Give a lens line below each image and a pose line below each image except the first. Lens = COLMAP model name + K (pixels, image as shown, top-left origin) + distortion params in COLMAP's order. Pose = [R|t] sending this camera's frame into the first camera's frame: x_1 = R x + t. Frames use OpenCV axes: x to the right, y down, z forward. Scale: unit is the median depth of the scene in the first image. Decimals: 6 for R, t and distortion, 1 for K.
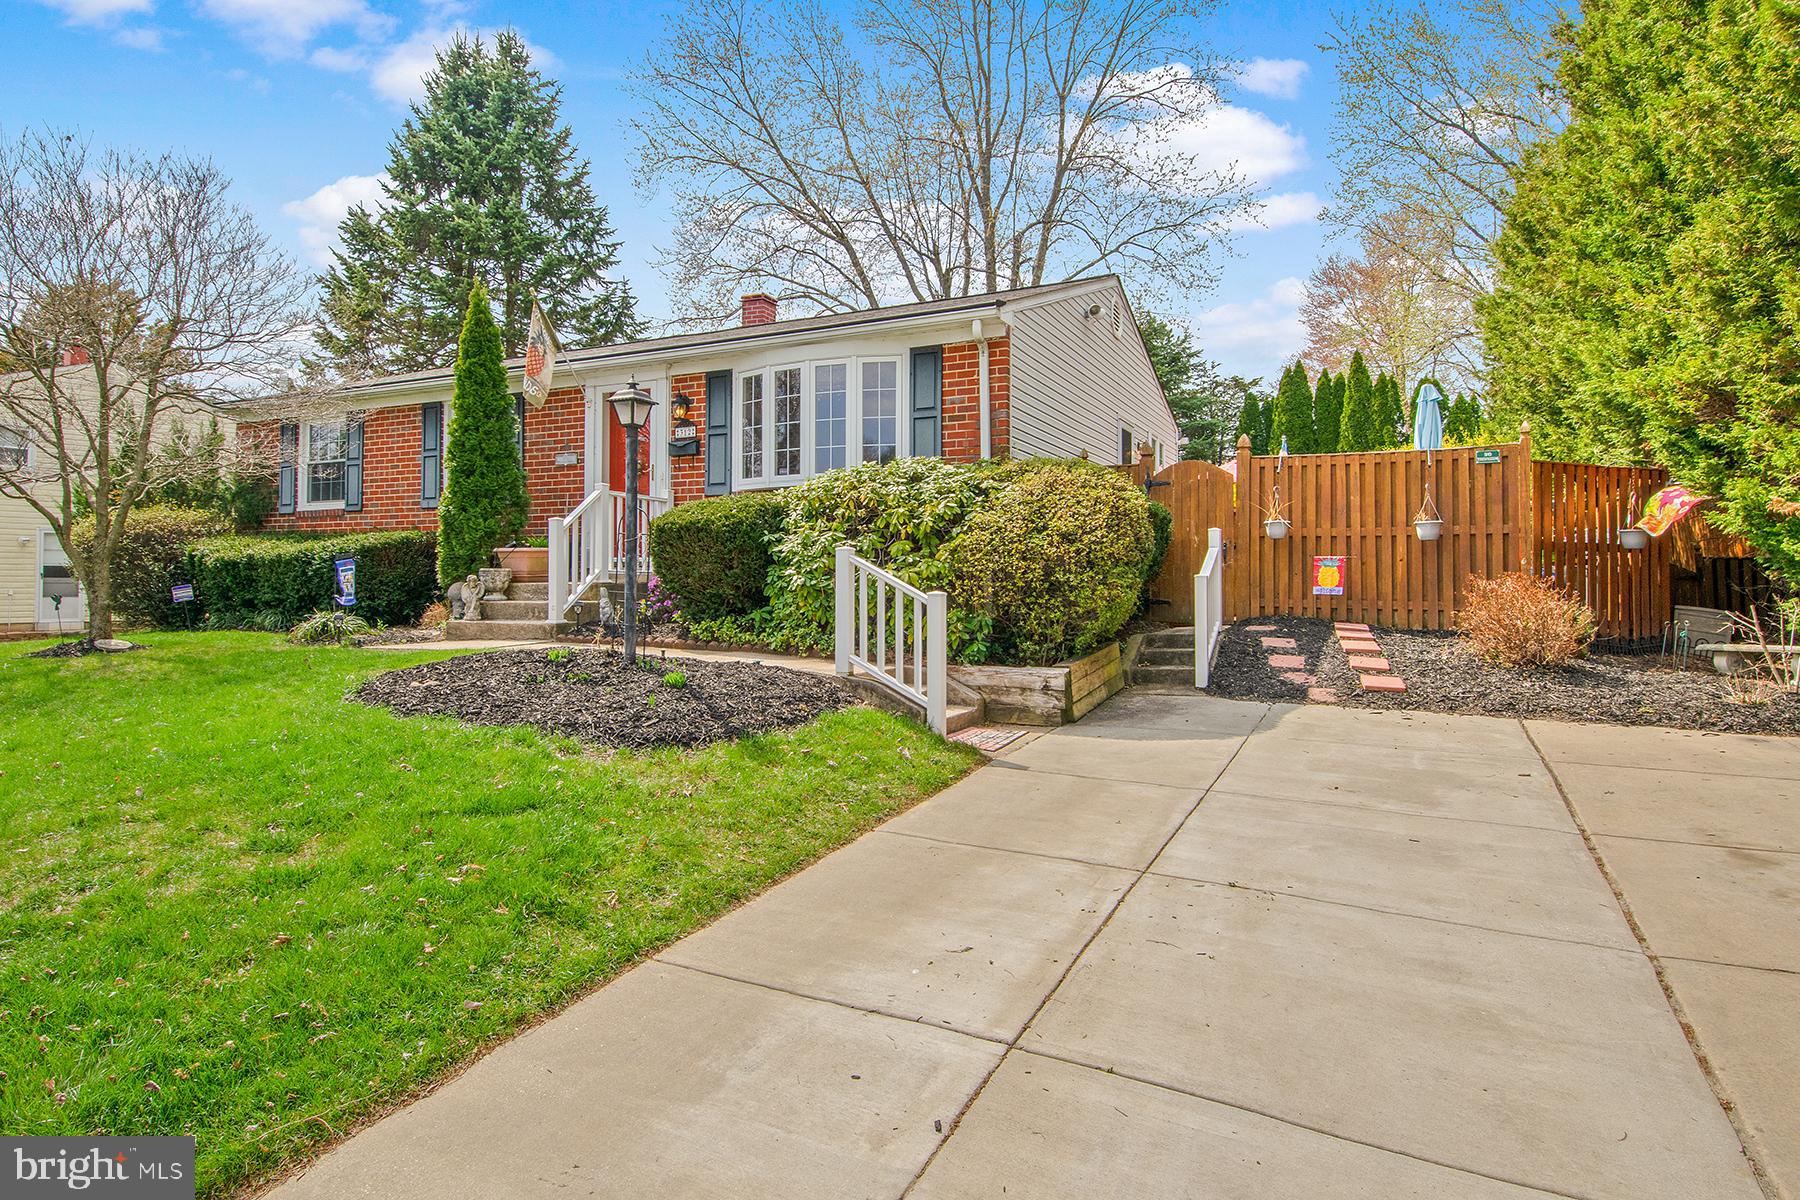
lens RADIAL K [[931.6, 0, 872.0], [0, 931.6, 551.9], [0, 0, 1]] dist [0.009311, -0.000079]
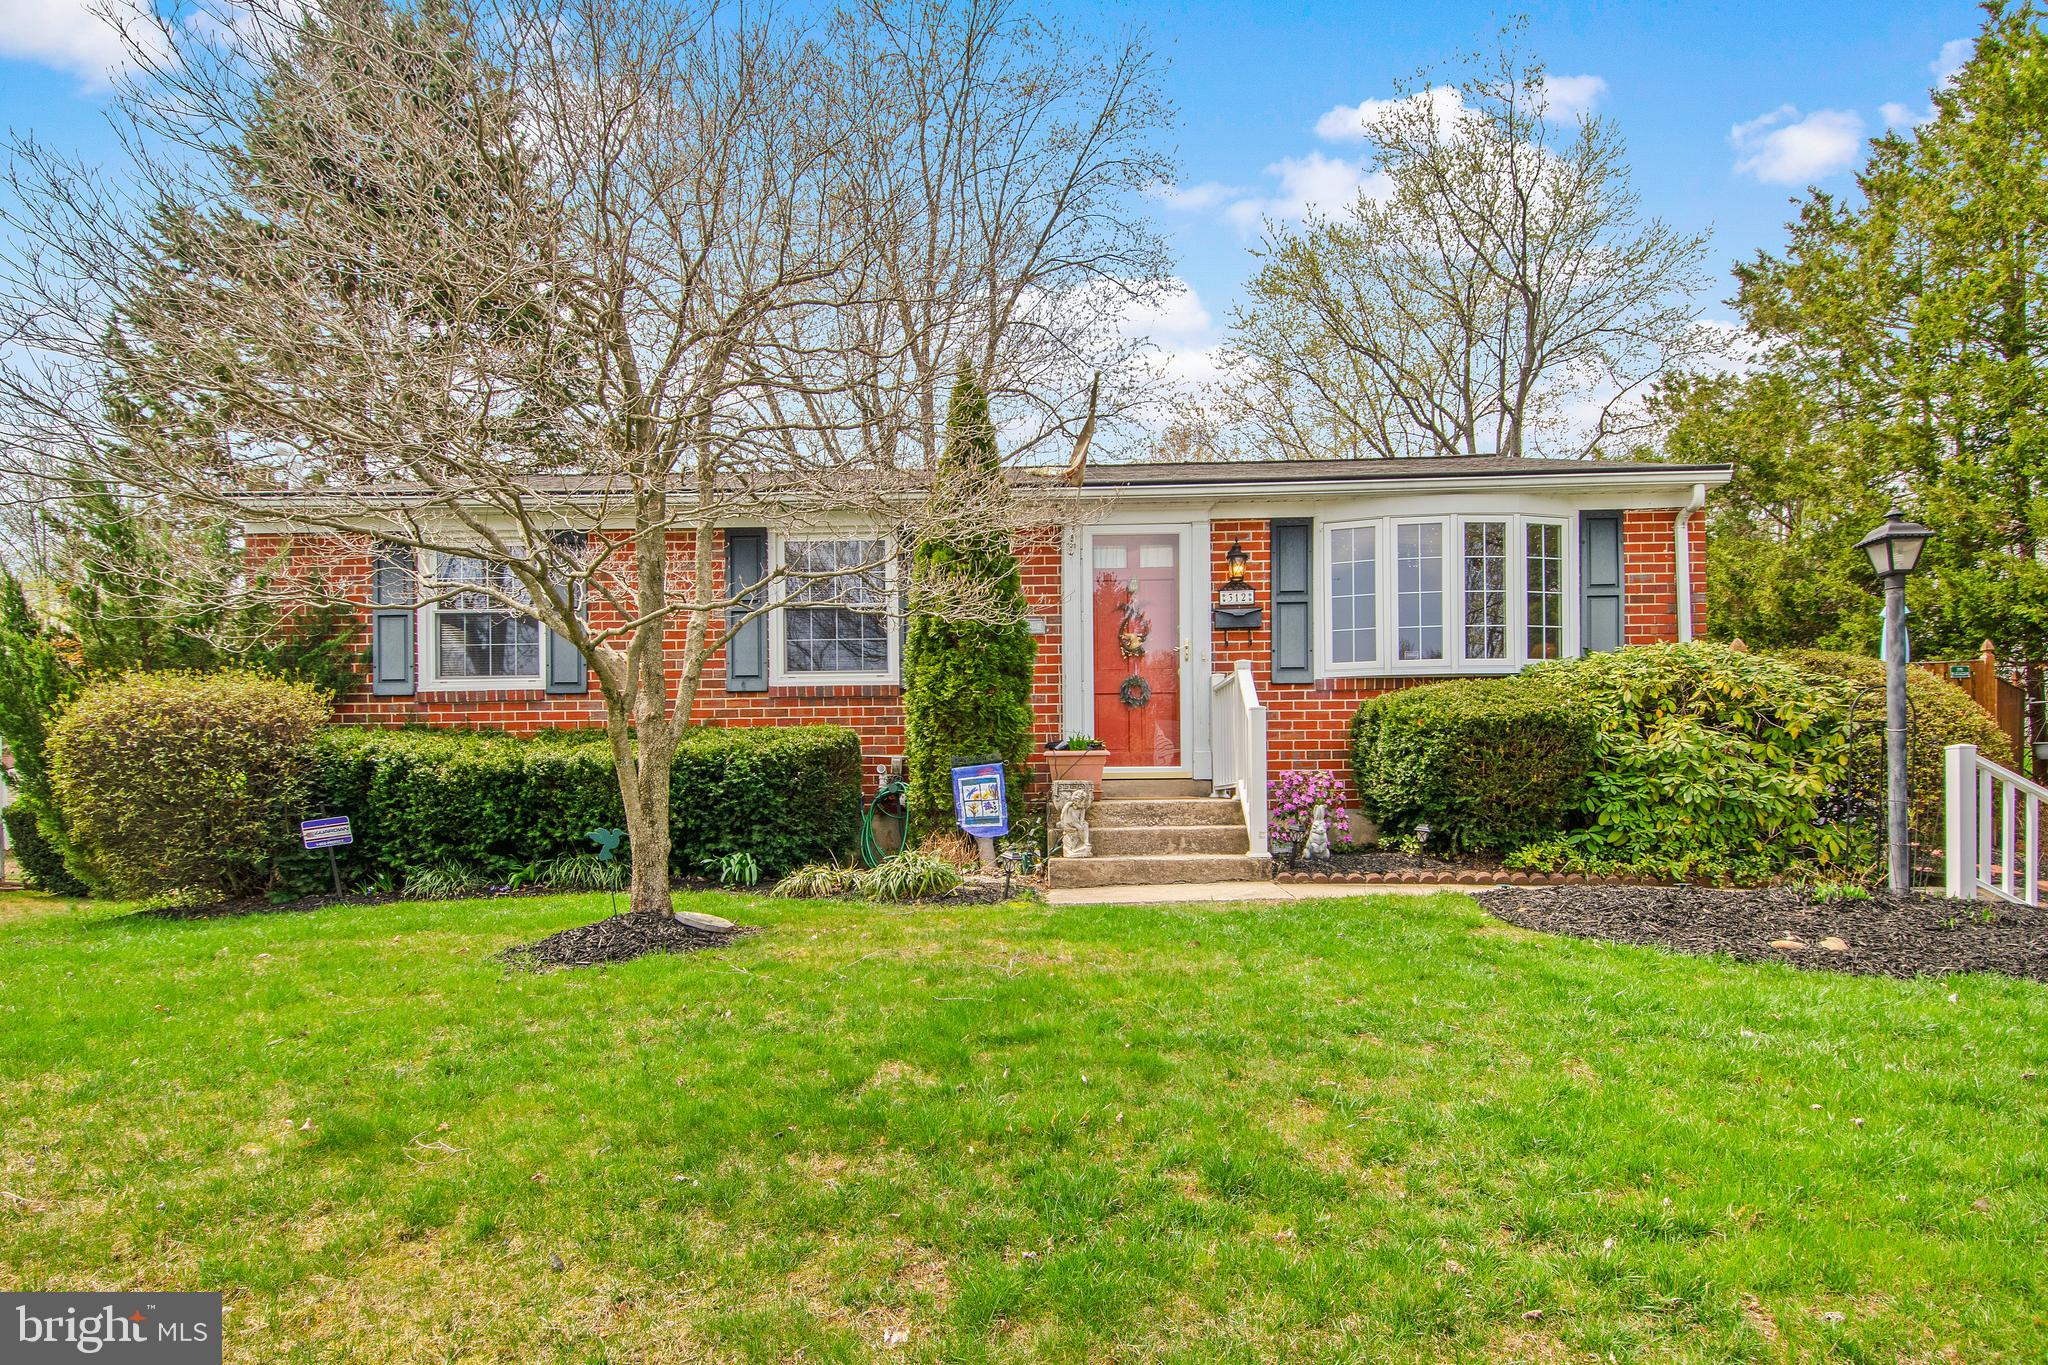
lens RADIAL K [[1073.3, 0, 1016.3], [0, 1073.3, 793.3], [0, 0, 1]] dist [0.021300, -0.018552]
pose [[0.914506, -0.006948, 0.404513, -0.716288], [0.001069, 0.999891, 0.014758, 0.014350], [-0.404571, -0.013064, 0.914413, 0.293359]]
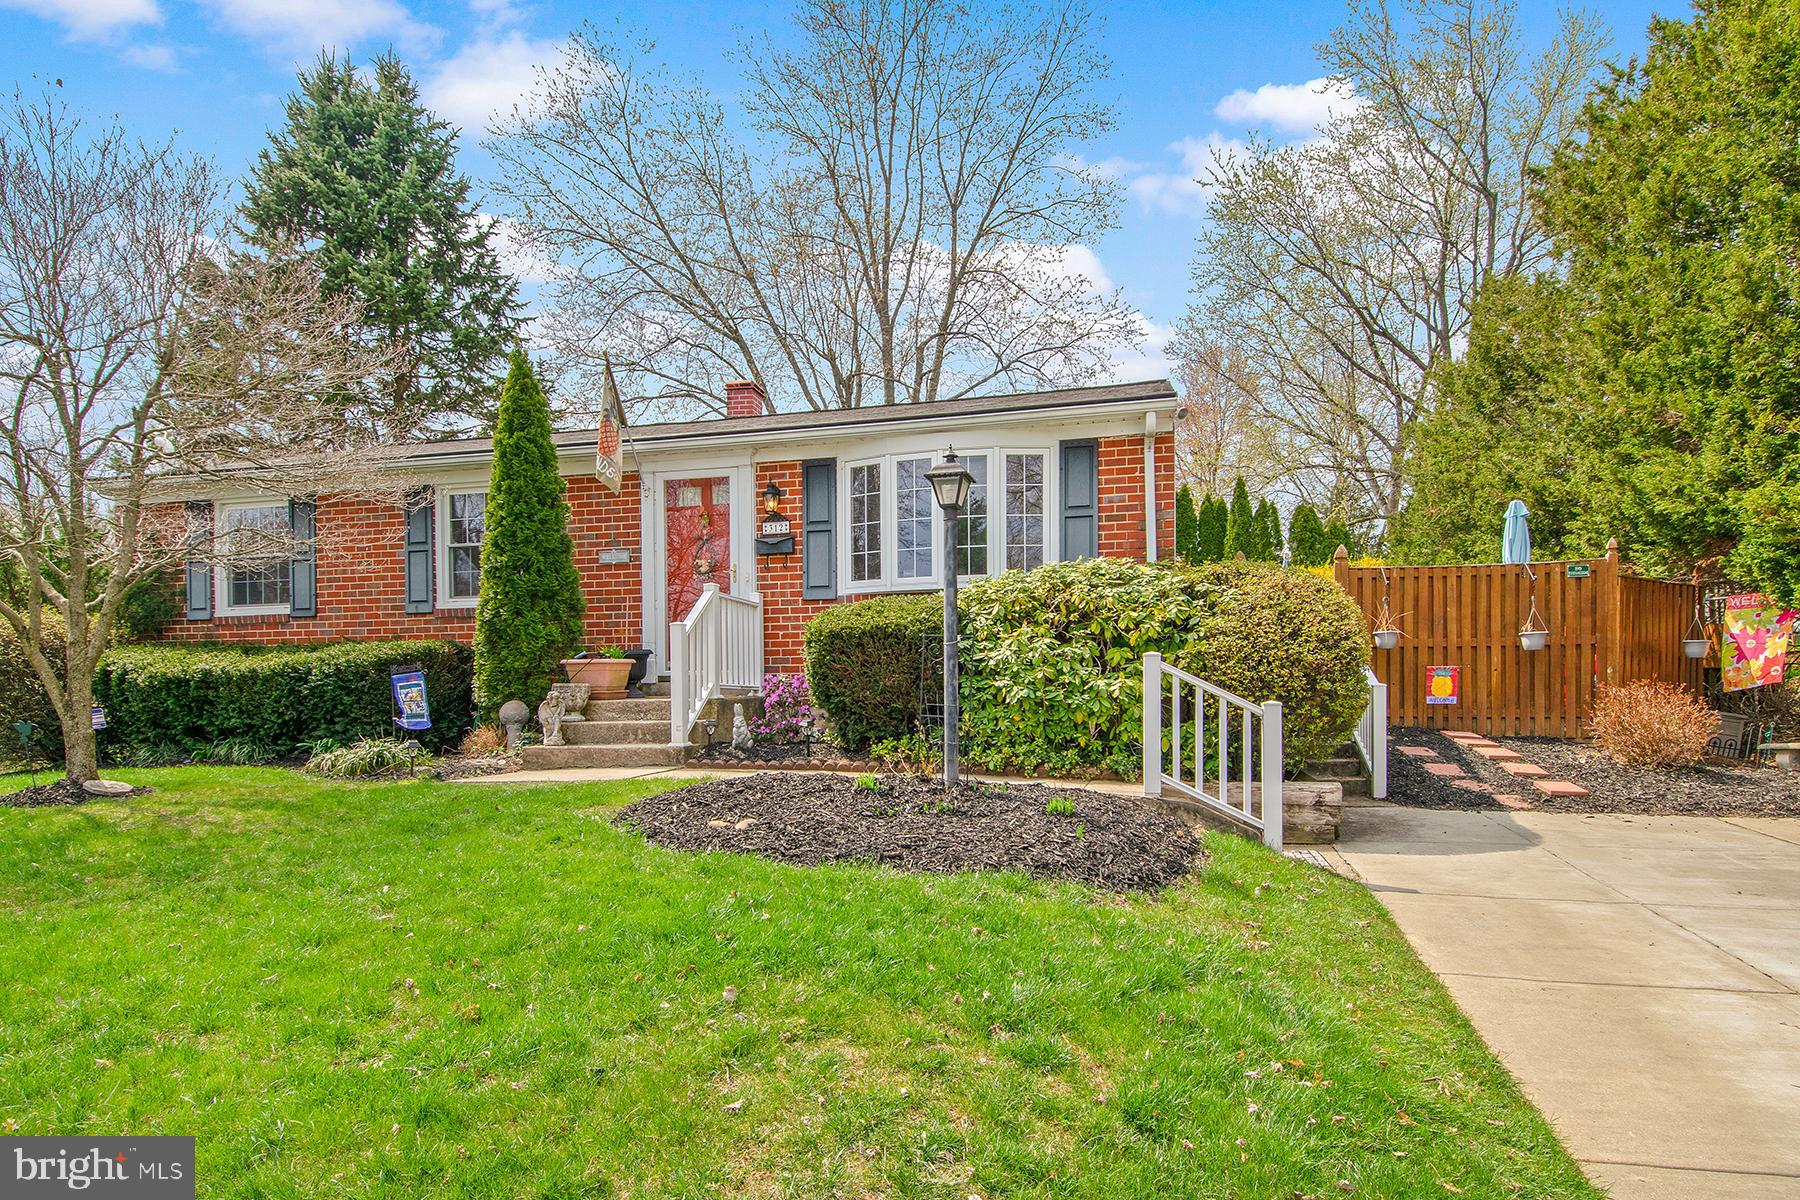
lens RADIAL K [[943.3, 0, 893.2], [0, 943.3, 697.4], [0, 0, 1]] dist [0.021300, -0.018552]
pose [[0.978103, -0.009551, 0.207901, -0.282542], [0.003968, 0.999621, 0.027256, 0.007536], [-0.208083, -0.025835, 0.977770, 0.104421]]
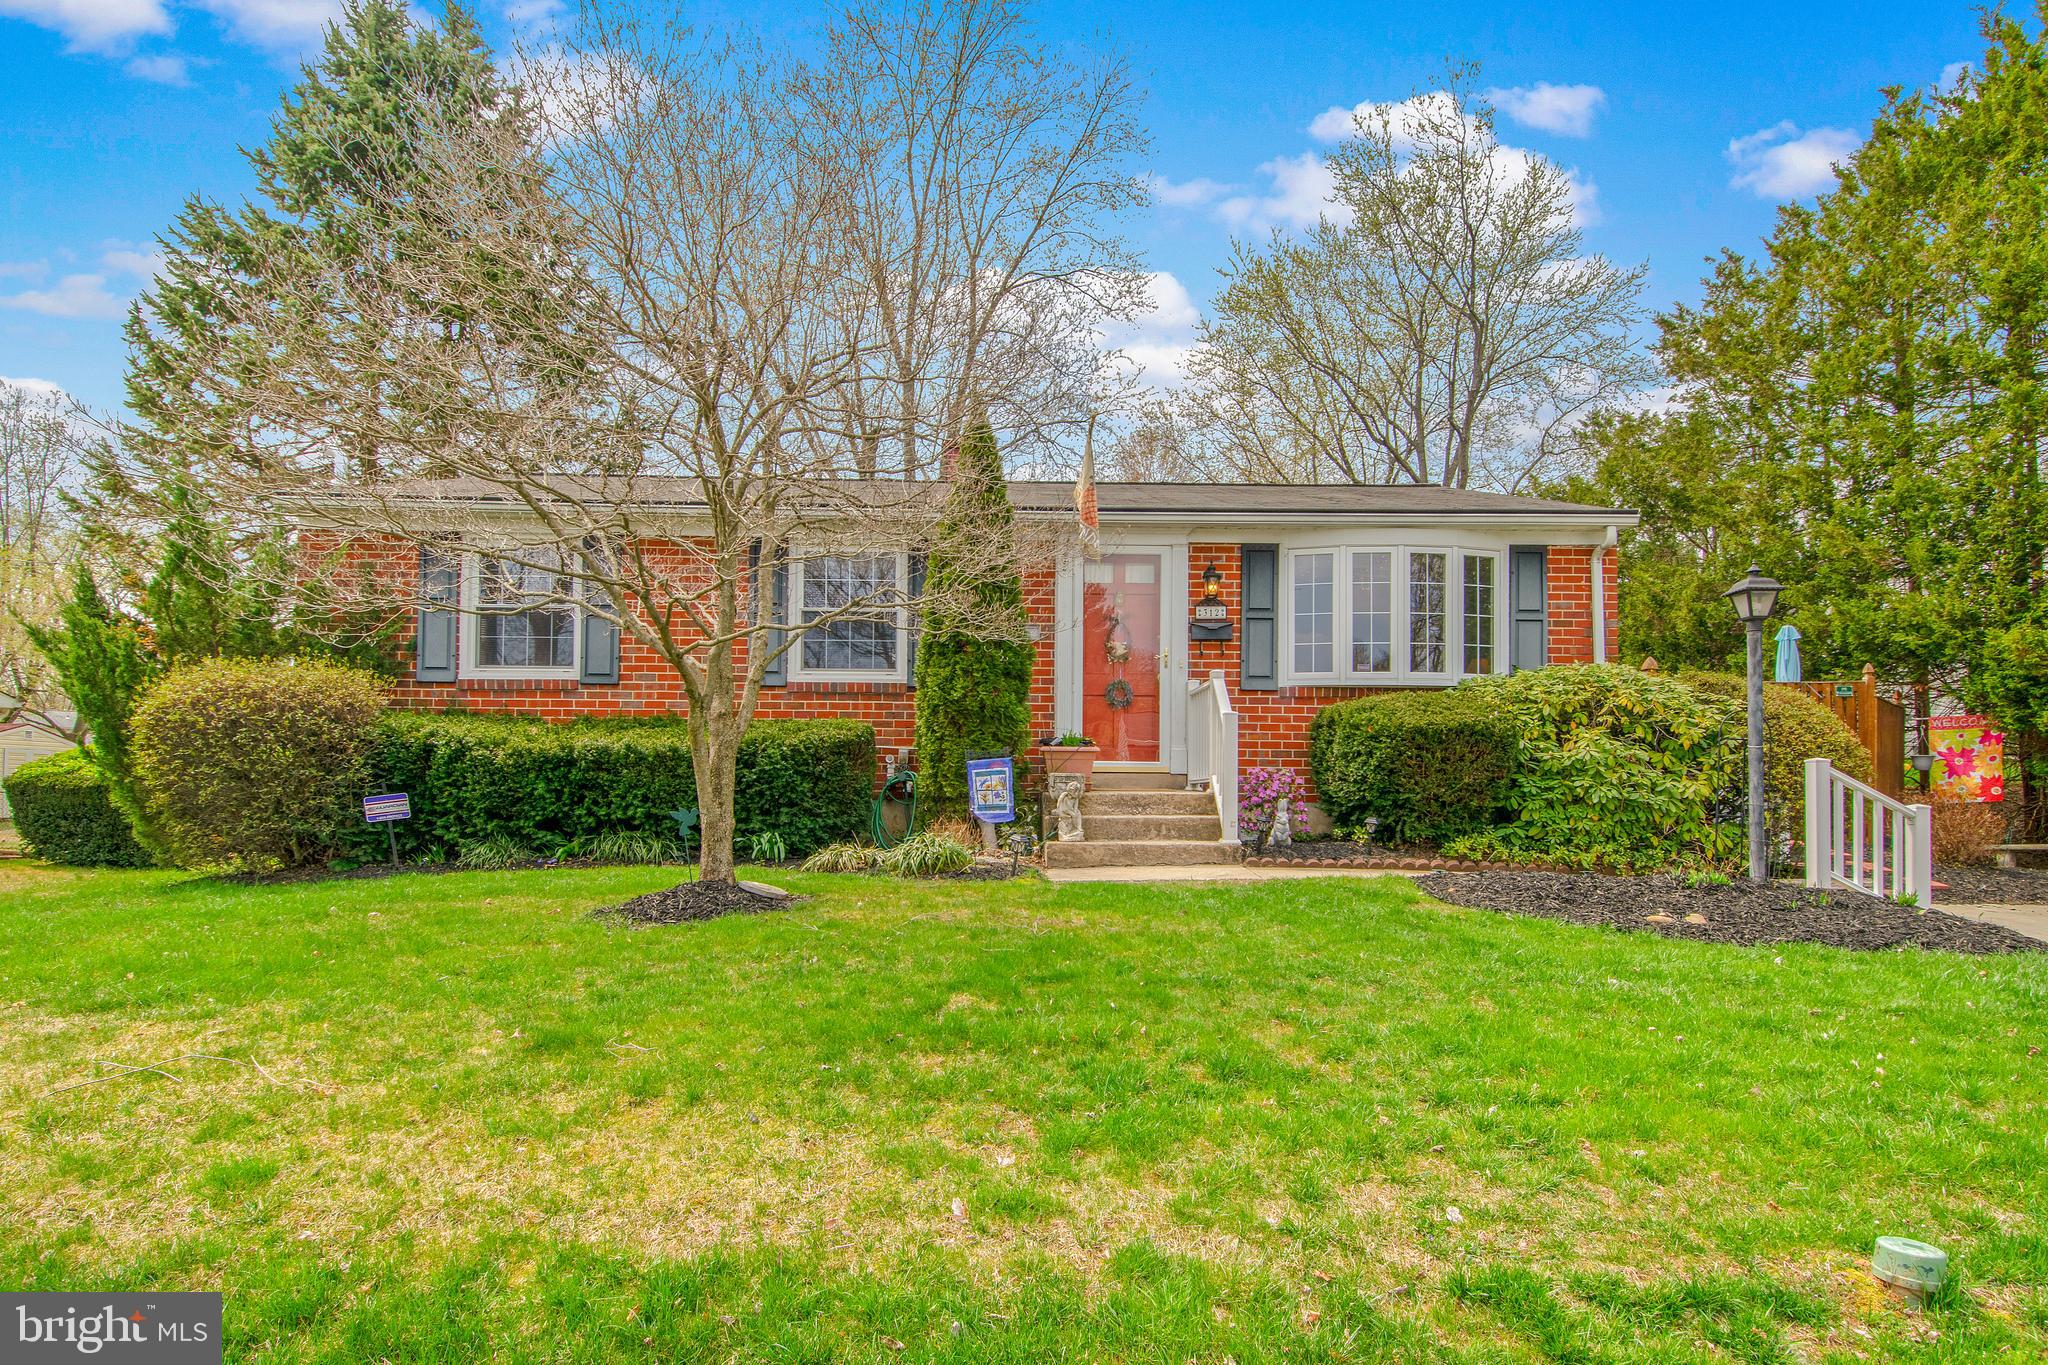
lens RADIAL K [[1061.4, 0, 1027.9], [0, 1061.4, 752.7], [0, 0, 1]] dist [0.016866, 0.000062]
pose [[0.894837, 0.022376, 0.445831, -0.776045], [-0.018442, 0.999743, -0.013160, 0.012021], [-0.446011, 0.003553, 0.895020, 0.229930]]
